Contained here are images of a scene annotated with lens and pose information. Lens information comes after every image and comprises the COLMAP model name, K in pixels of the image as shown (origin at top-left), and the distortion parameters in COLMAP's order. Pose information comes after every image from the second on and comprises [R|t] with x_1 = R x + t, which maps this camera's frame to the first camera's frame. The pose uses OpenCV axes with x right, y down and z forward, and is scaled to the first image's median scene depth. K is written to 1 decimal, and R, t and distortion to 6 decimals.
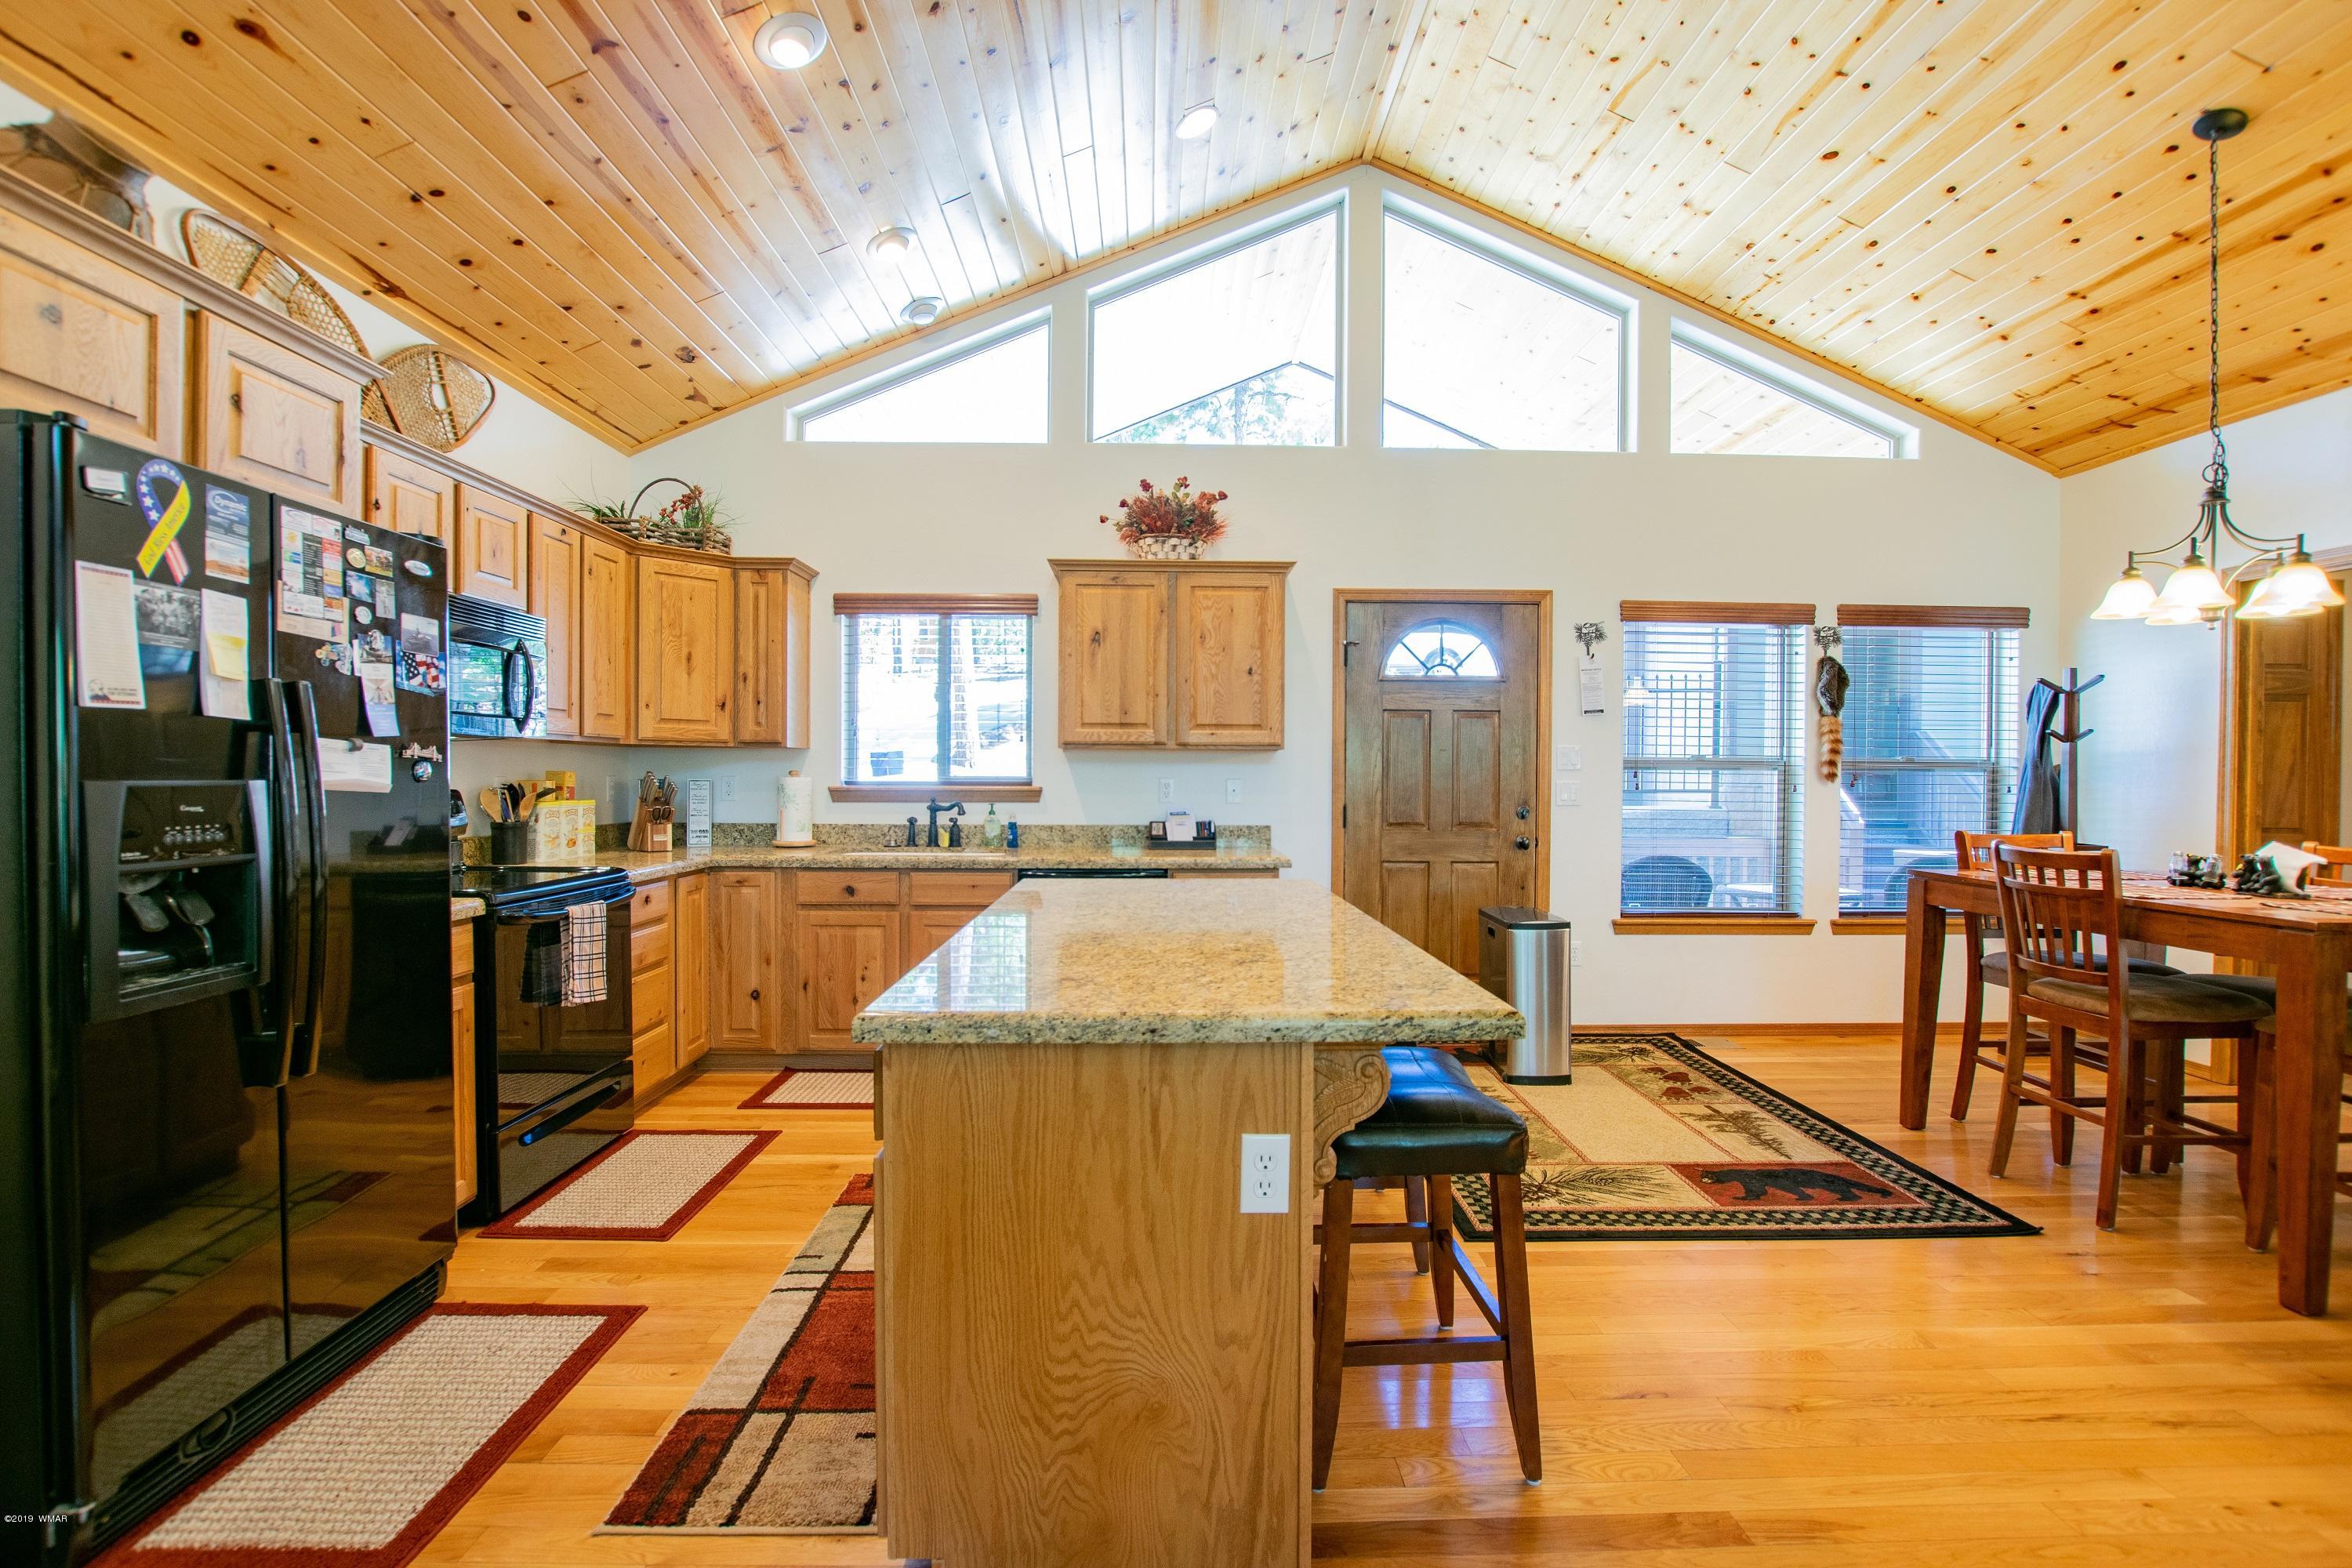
lens RADIAL K [[1046.6, 0, 1178.5], [0, 1046.6, 783.3], [0, 0, 1]] dist [-0.032120, 0.003532]
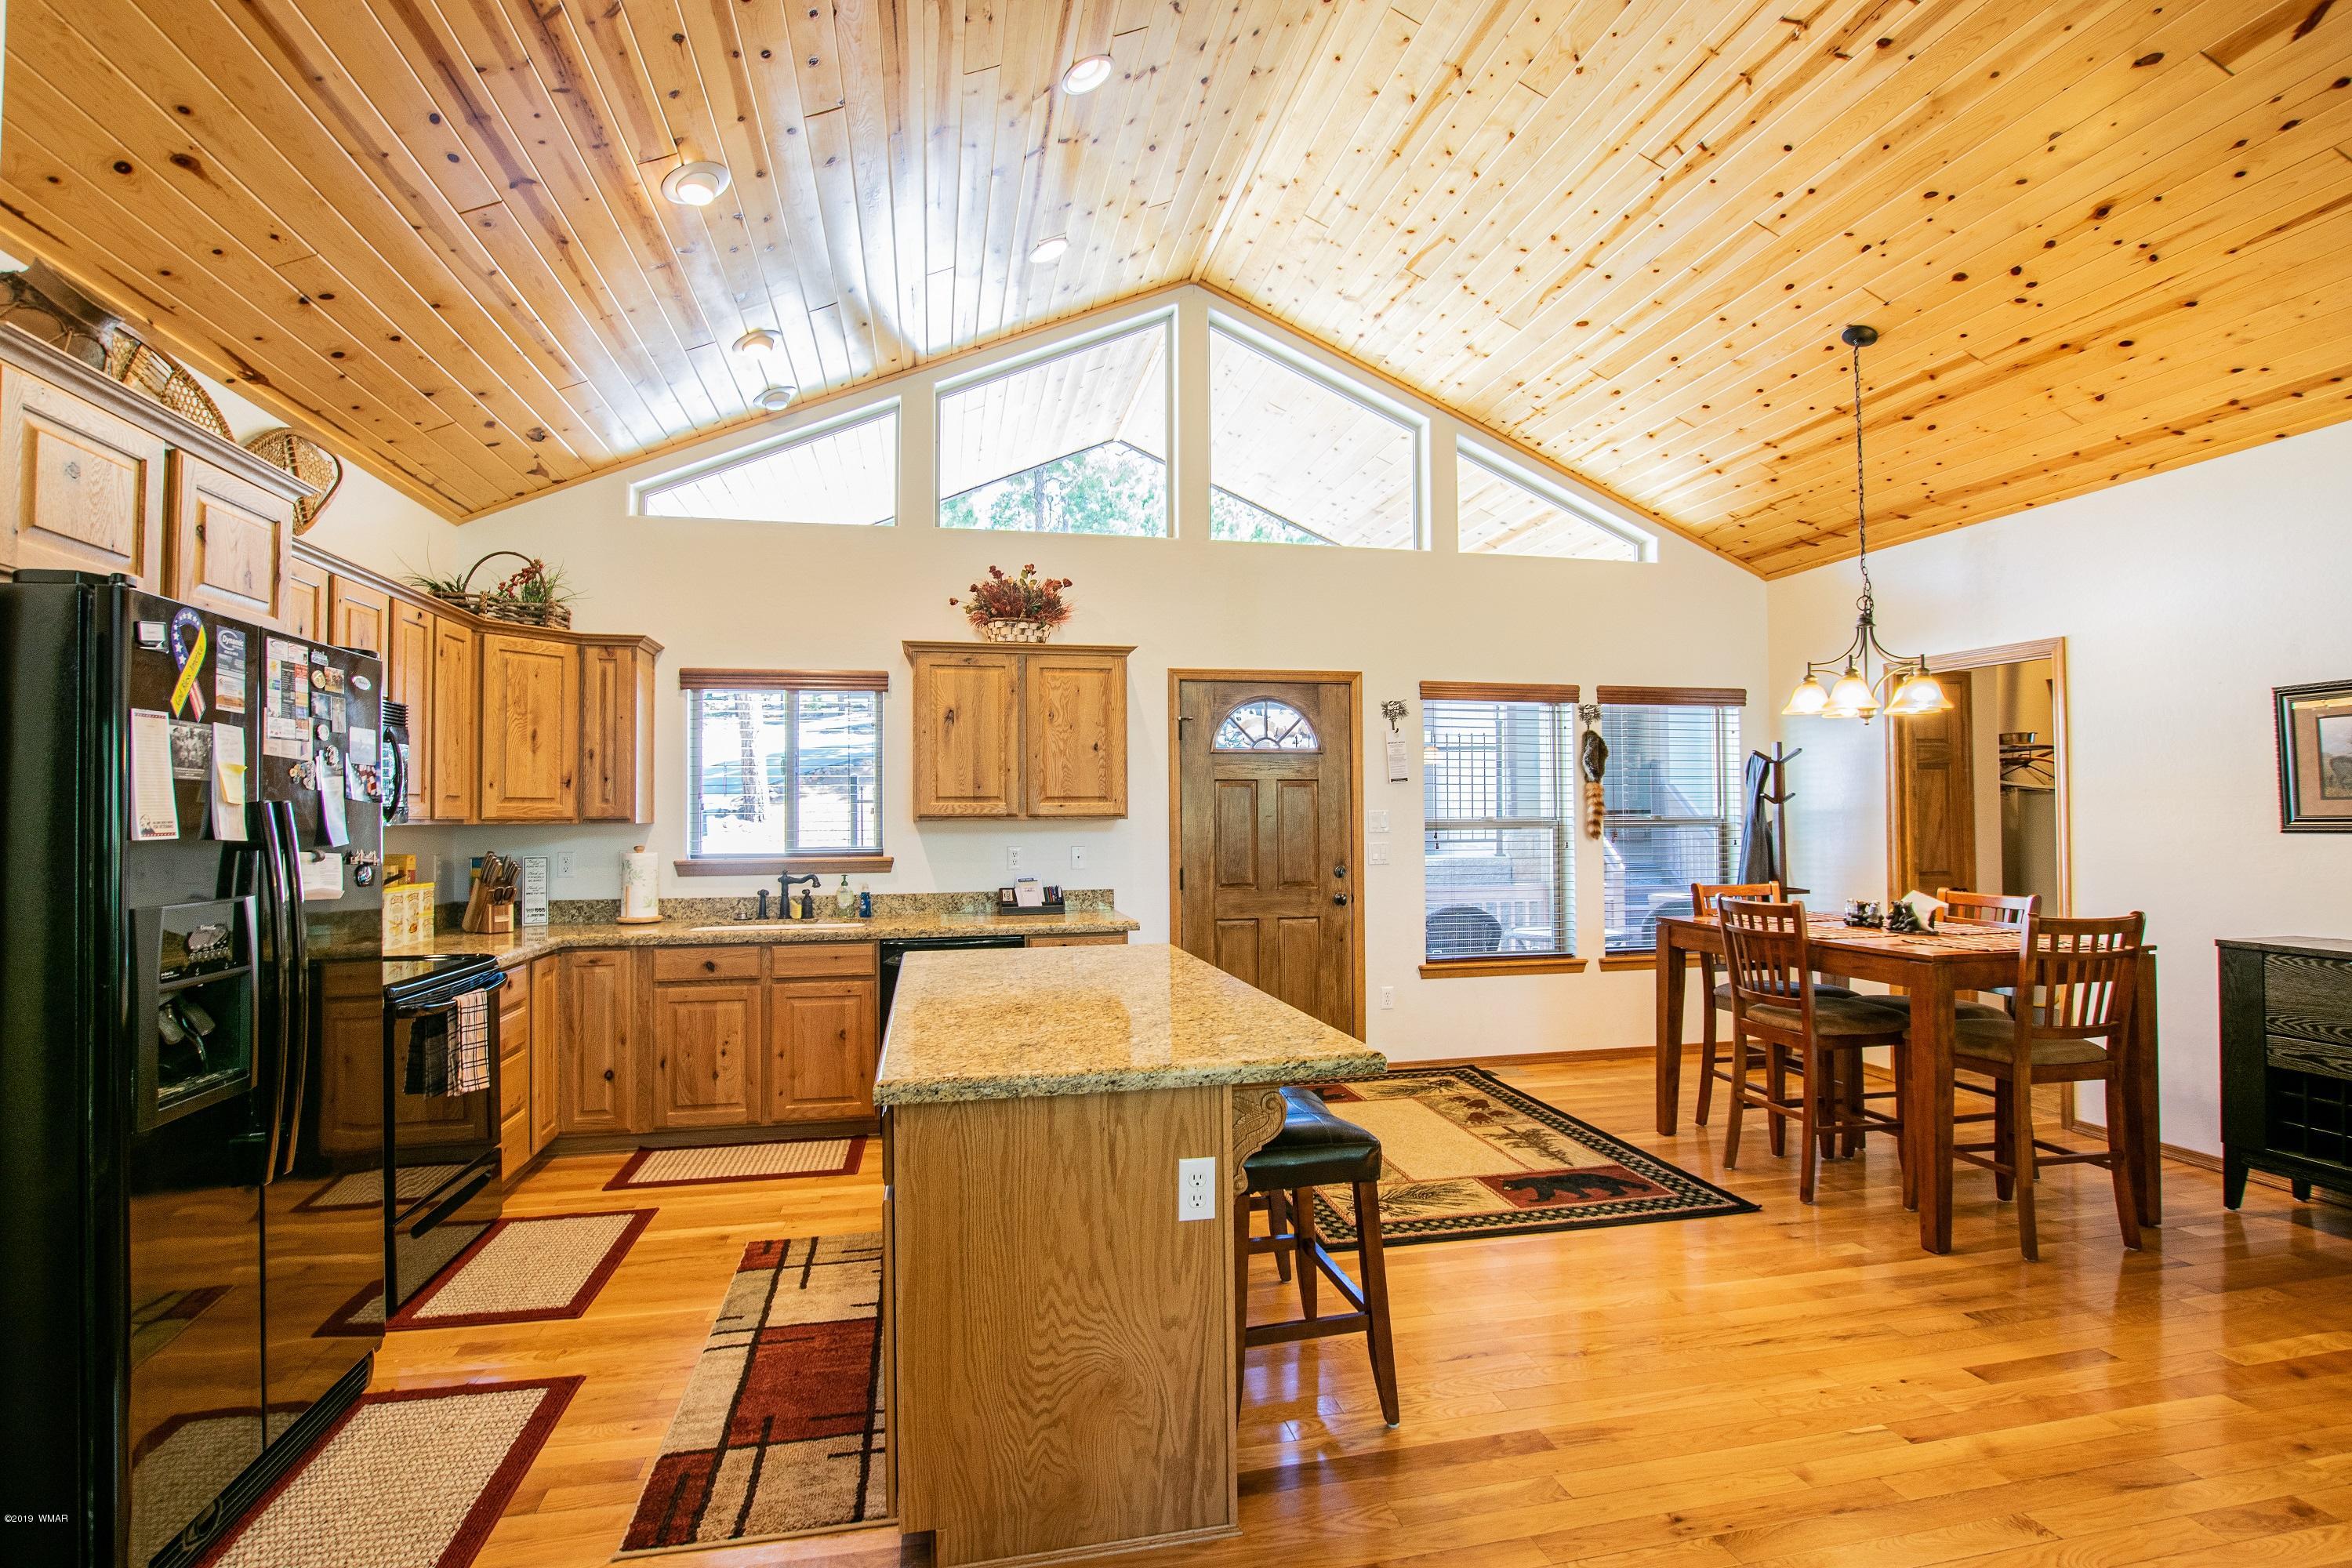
lens RADIAL K [[1046.6, 0, 1182.4], [0, 1046.6, 797.6], [0, 0, 1]] dist [-0.032120, 0.003532]
pose [[0.983071, -0.008782, 0.183014, -0.062224], [0.015433, 0.999270, -0.034953, -0.024491], [-0.182573, 0.037185, 0.982489, -0.106053]]
